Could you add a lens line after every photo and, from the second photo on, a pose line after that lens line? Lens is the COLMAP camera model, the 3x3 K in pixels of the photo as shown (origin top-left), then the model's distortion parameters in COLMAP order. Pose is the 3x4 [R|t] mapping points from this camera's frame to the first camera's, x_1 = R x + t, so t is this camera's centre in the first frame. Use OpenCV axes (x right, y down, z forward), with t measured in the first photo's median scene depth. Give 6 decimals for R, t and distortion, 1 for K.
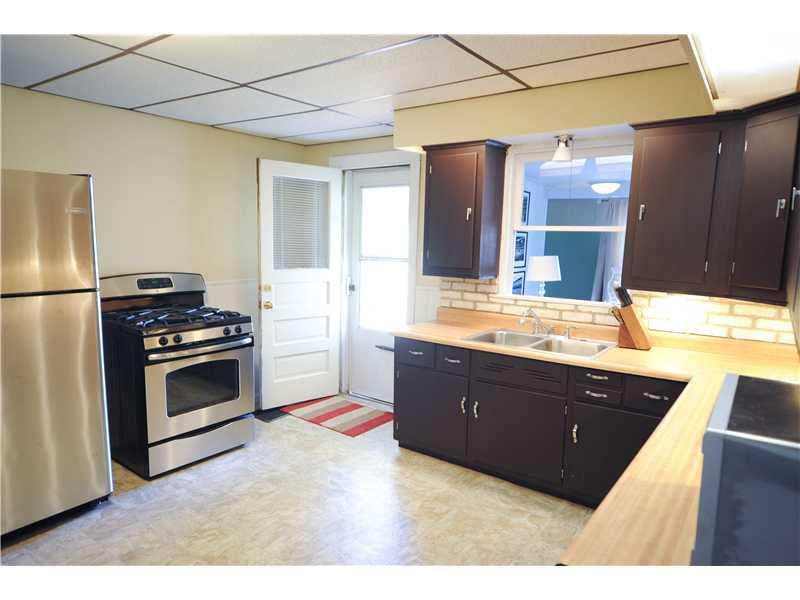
lens RADIAL K [[501.4, 0, 399.1], [0, 501.4, 311.7], [0, 0, 1]] dist [-0.011274, -0.004689]
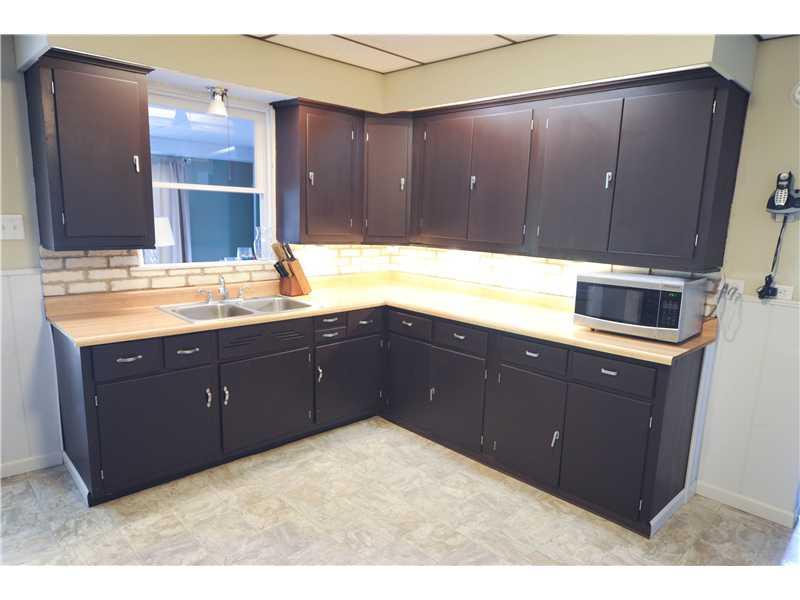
lens RADIAL K [[545.2, 0, 390.9], [0, 545.2, 310.1], [0, 0, 1]] dist [0.044762, -0.001293]
pose [[0.173627, -0.193693, 0.965576, -0.600040], [0.115838, 0.977678, 0.175291, -0.074630], [-0.977975, 0.081415, 0.192188, 0.443340]]
